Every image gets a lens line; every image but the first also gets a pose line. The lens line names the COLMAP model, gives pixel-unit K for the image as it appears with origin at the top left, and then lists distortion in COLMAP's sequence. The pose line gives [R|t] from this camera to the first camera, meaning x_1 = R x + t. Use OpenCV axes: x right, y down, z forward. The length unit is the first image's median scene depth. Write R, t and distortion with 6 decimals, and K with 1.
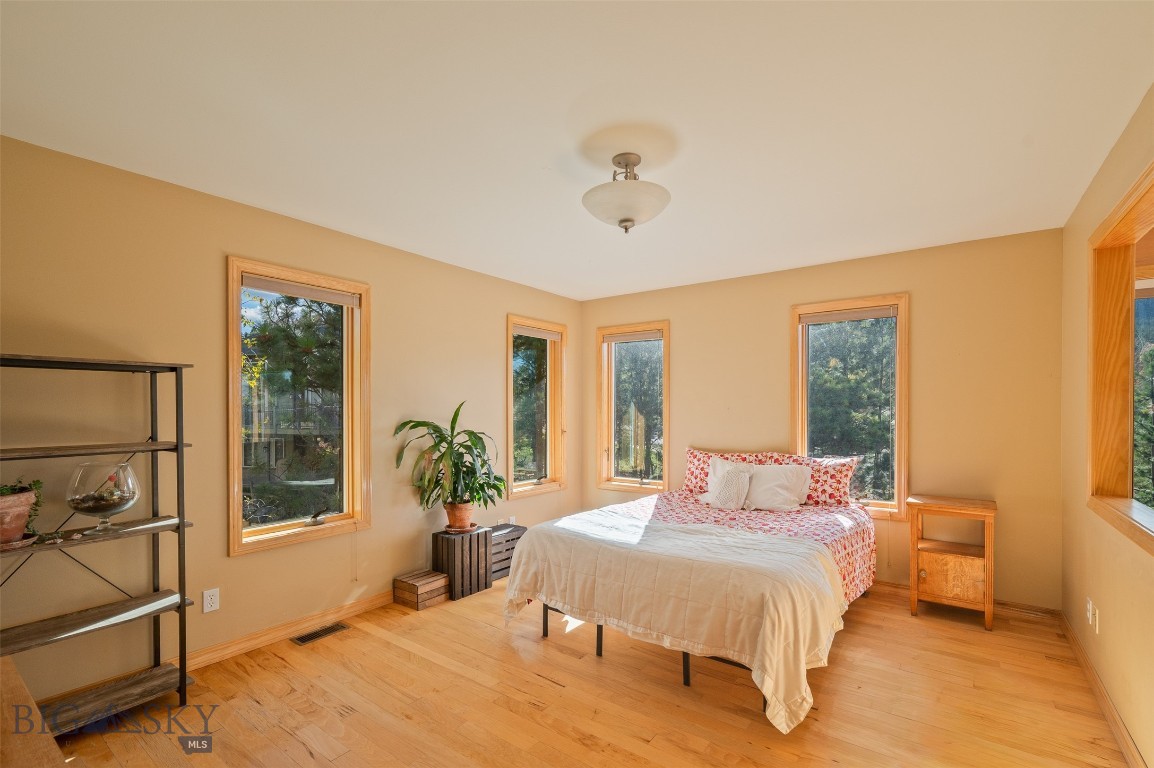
lens RADIAL K [[514.6, 0, 579.6], [0, 514.6, 413.8], [0, 0, 1]] dist [-0.000153, 0.000059]
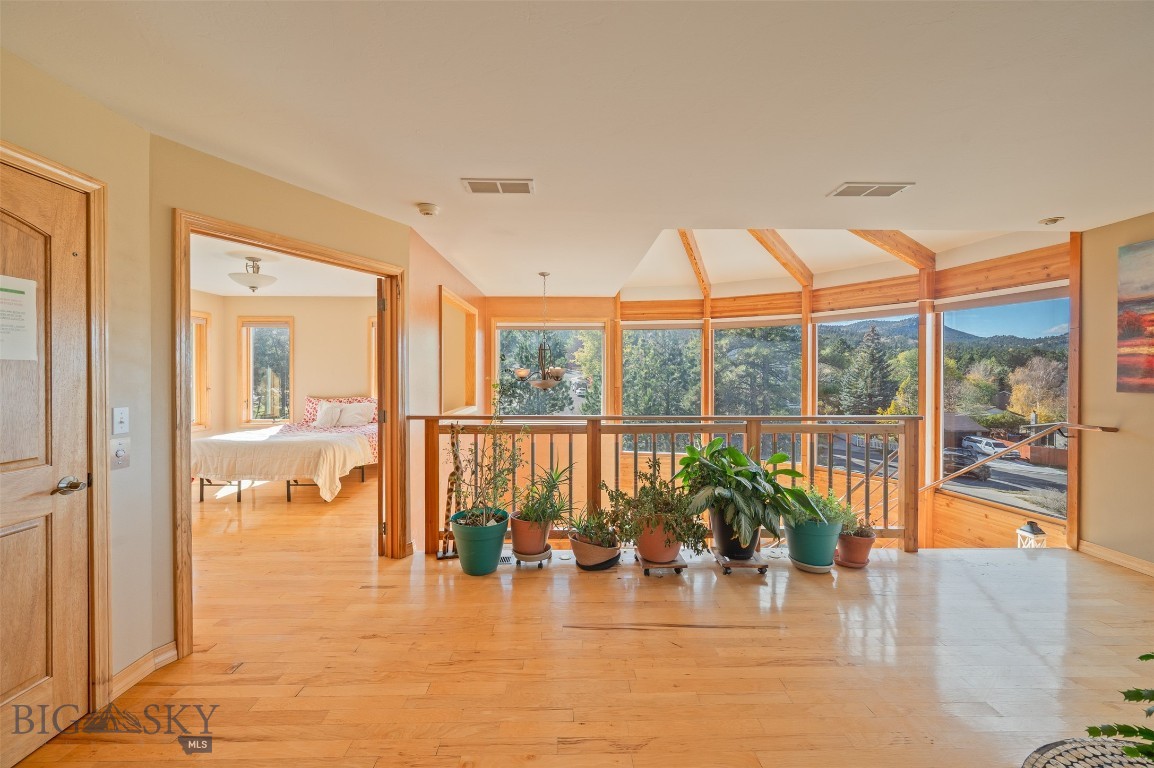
lens RADIAL K [[471.3, 0, 582.0], [0, 471.3, 377.9], [0, 0, 1]] dist [-0.001824, -0.000045]
pose [[0.787908, -0.002603, 0.615788, -0.022209], [0.000913, 0.999995, 0.003058, 0.003133], [-0.615793, -0.001847, 0.787906, -0.754504]]
